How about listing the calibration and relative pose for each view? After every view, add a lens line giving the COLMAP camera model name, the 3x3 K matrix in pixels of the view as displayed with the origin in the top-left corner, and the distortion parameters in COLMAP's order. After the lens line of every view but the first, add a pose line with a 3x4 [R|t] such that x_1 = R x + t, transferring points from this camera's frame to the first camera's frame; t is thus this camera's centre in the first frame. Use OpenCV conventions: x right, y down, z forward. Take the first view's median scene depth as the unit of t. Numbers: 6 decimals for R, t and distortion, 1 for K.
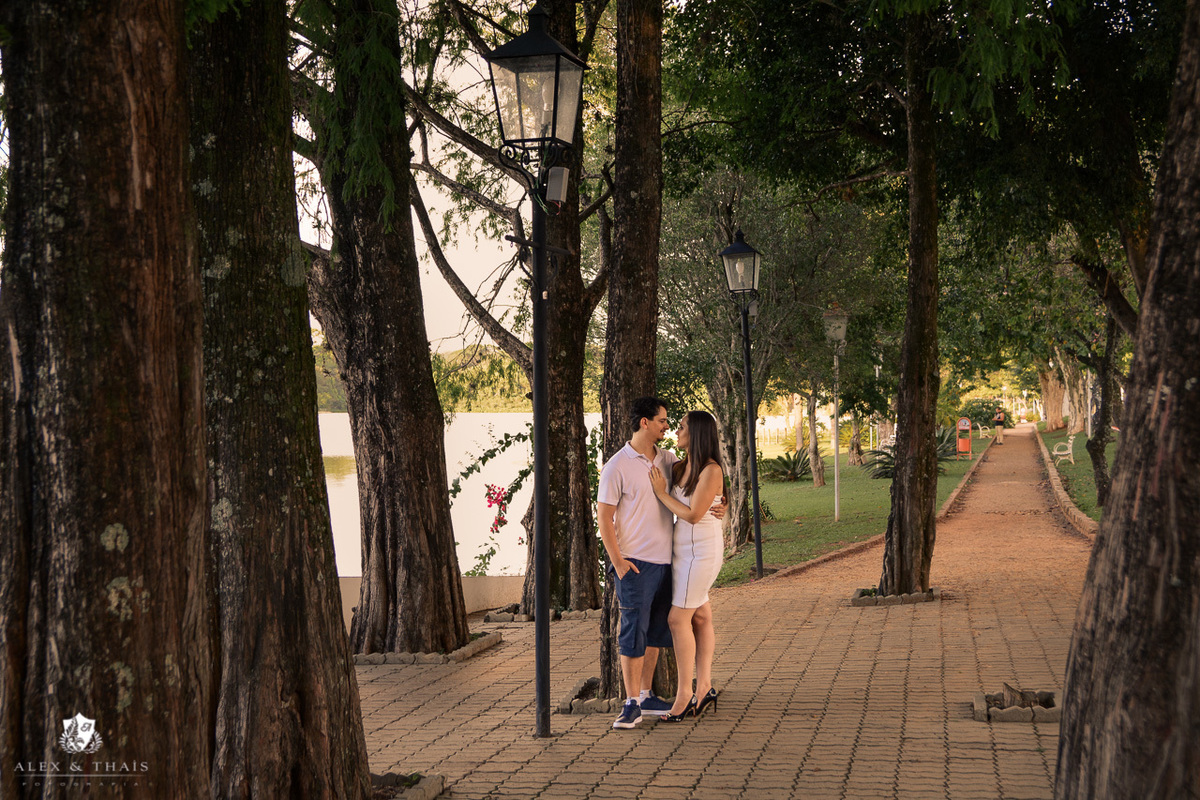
lens RADIAL K [[1477.0, 0, 599.2], [0, 1477.0, 400.7], [0, 0, 1]] dist [0.022452, 0.000000]
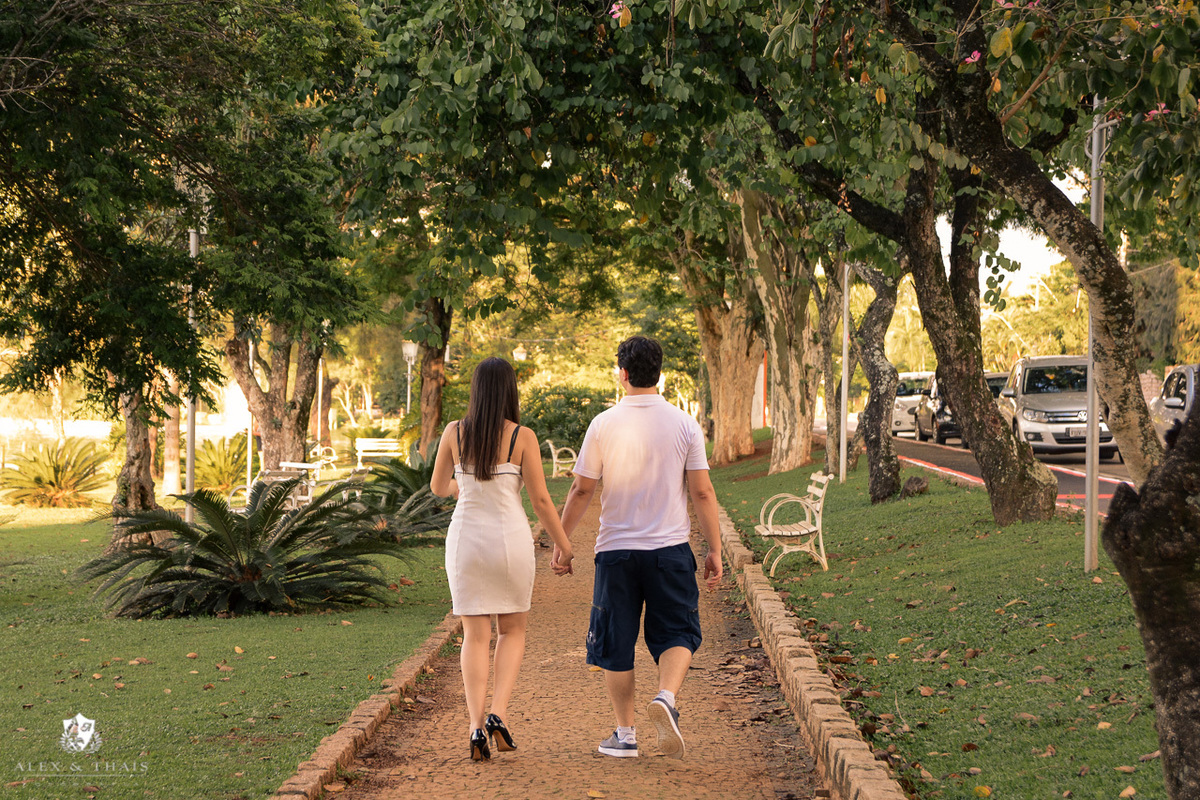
lens RADIAL K [[2595.8, 0, 600.0], [0, 2595.8, 400.3], [0, 0, 1]] dist [0.001630, 0.000000]
pose [[0.966572, 0.026532, 0.255020, 0.105019], [-0.025667, 0.999648, -0.006718, 0.010273], [-0.255108, -0.000052, 0.966912, 0.371241]]
